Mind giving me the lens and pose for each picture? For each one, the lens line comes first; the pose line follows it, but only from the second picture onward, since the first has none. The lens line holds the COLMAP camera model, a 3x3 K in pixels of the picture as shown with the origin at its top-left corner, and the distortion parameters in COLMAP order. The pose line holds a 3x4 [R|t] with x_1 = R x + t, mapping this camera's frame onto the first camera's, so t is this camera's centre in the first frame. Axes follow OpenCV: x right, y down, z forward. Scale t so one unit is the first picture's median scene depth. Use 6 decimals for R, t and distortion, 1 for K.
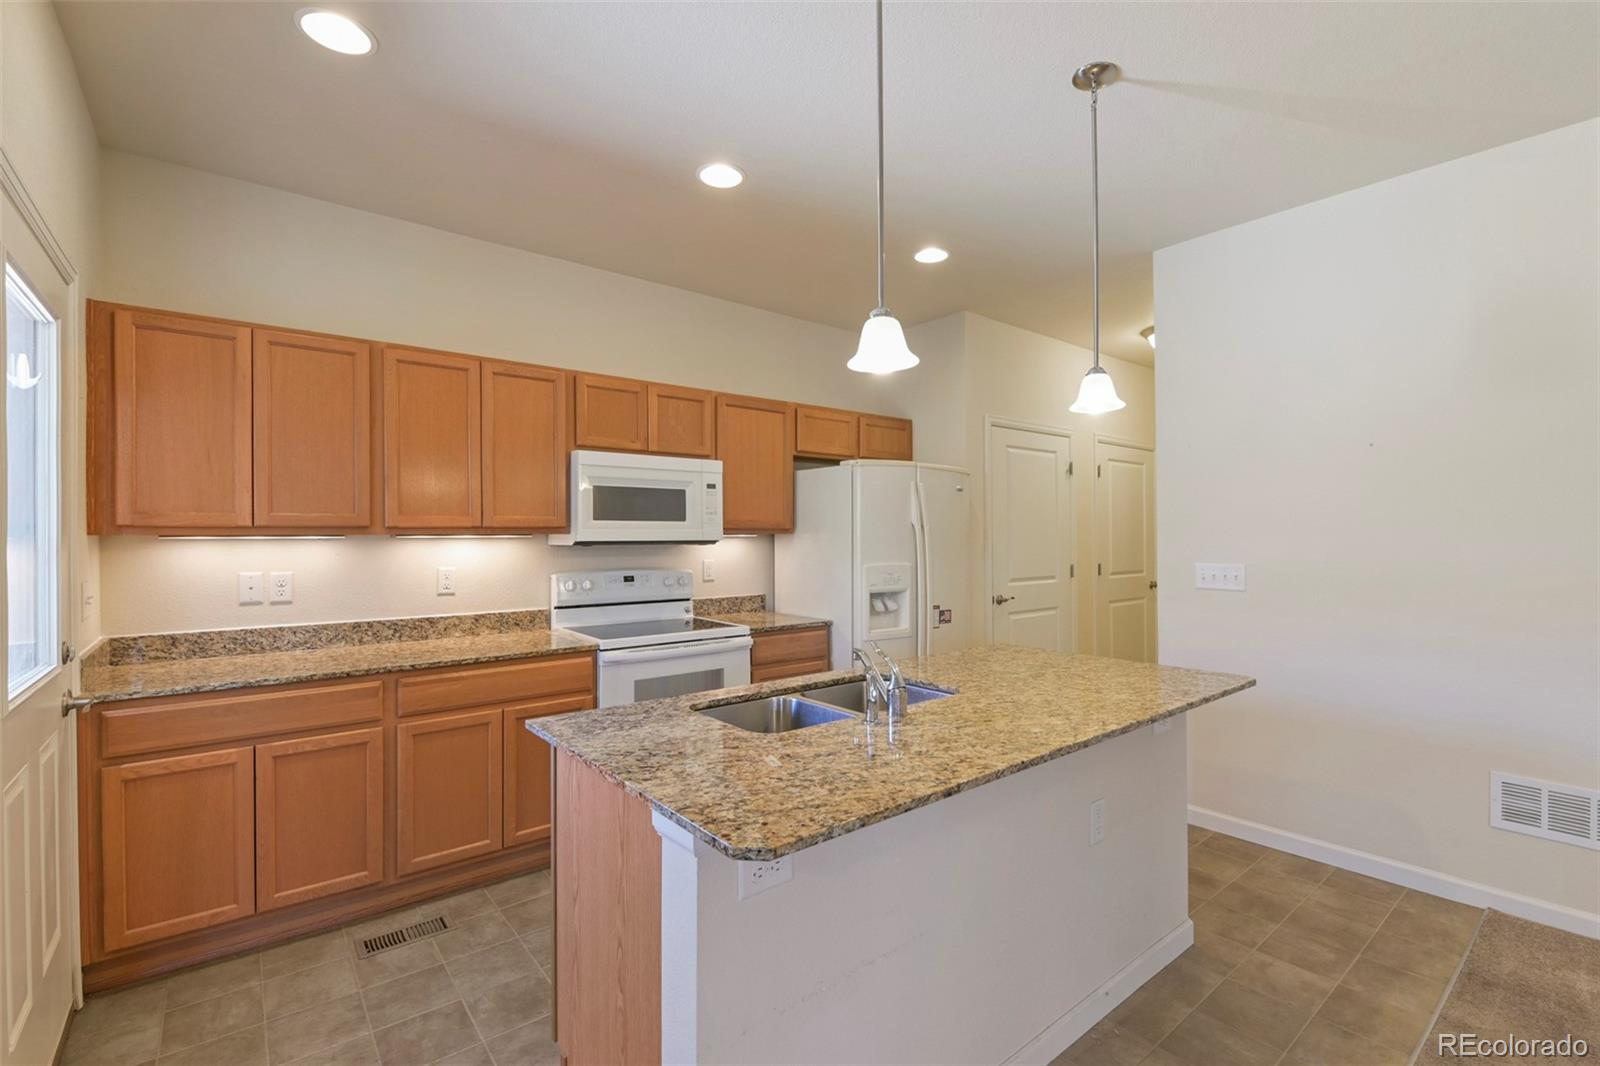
lens RADIAL K [[683.0, 0, 772.2], [0, 683.0, 540.6], [0, 0, 1]] dist [0.008585, -0.006555]
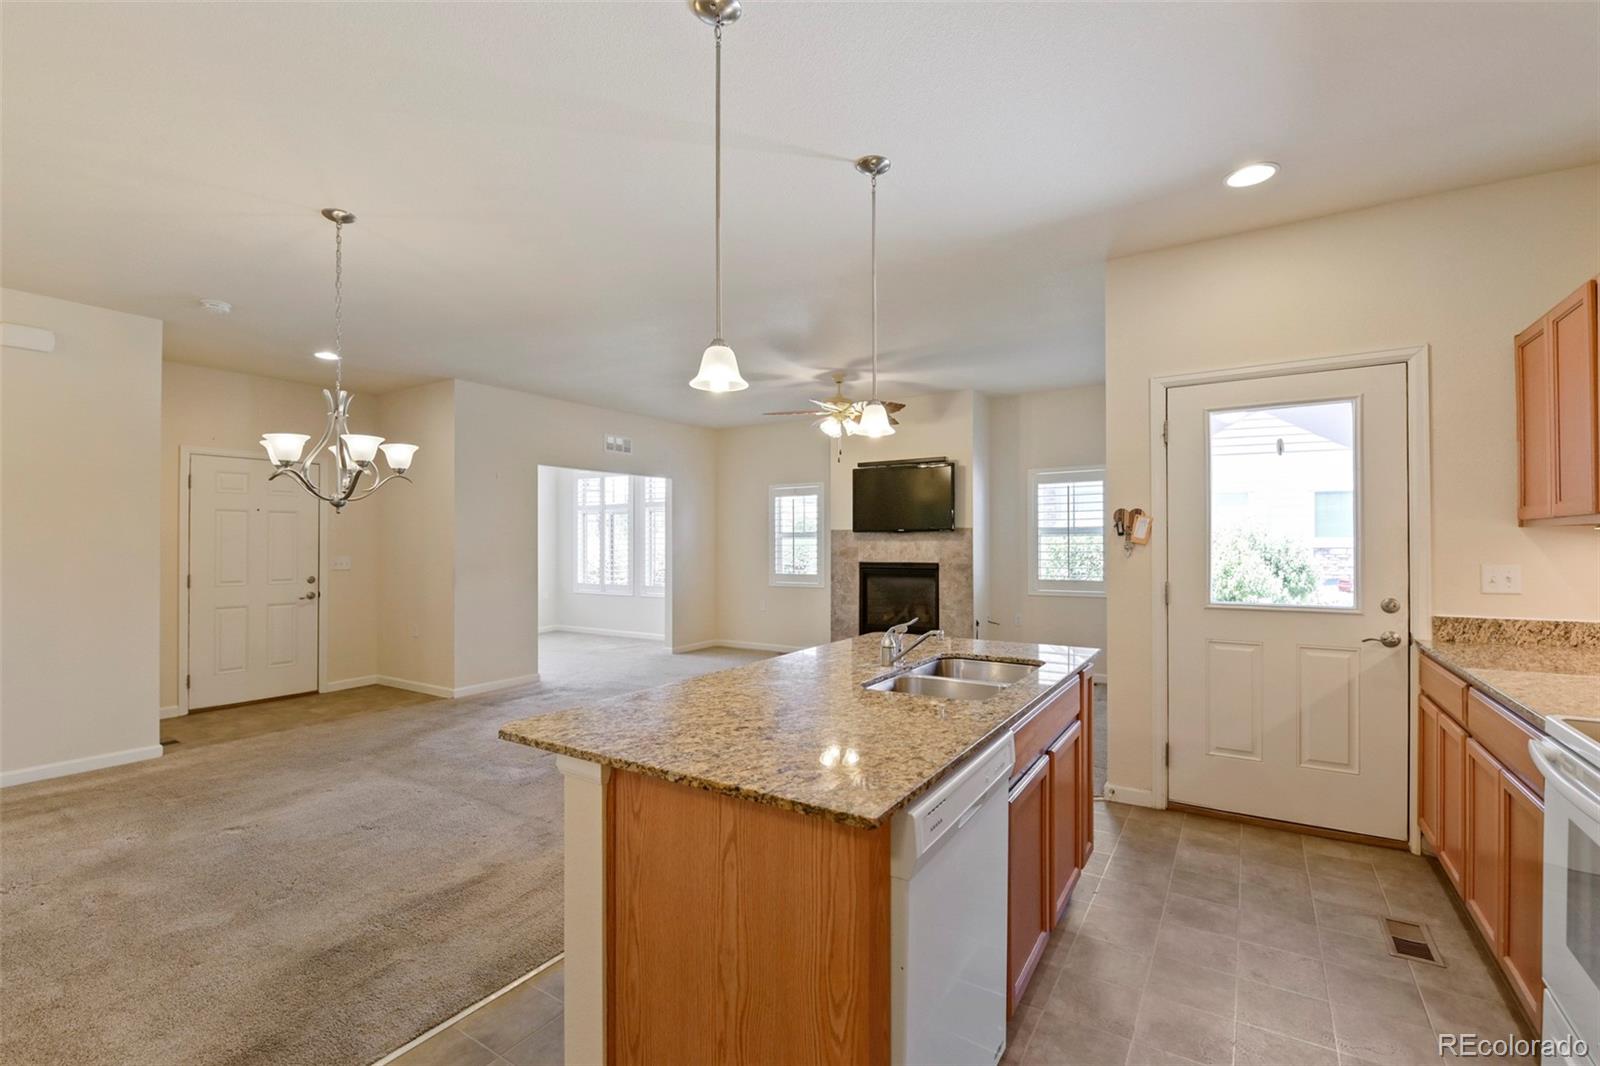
lens RADIAL K [[683.0, 0, 787.7], [0, 683.0, 542.8], [0, 0, 1]] dist [0.008585, -0.006555]
pose [[-0.952202, 0.011279, -0.305260, 0.475680], [0.007877, 0.999892, 0.012374, 0.000349], [0.305367, 0.009378, -0.952189, 1.348929]]
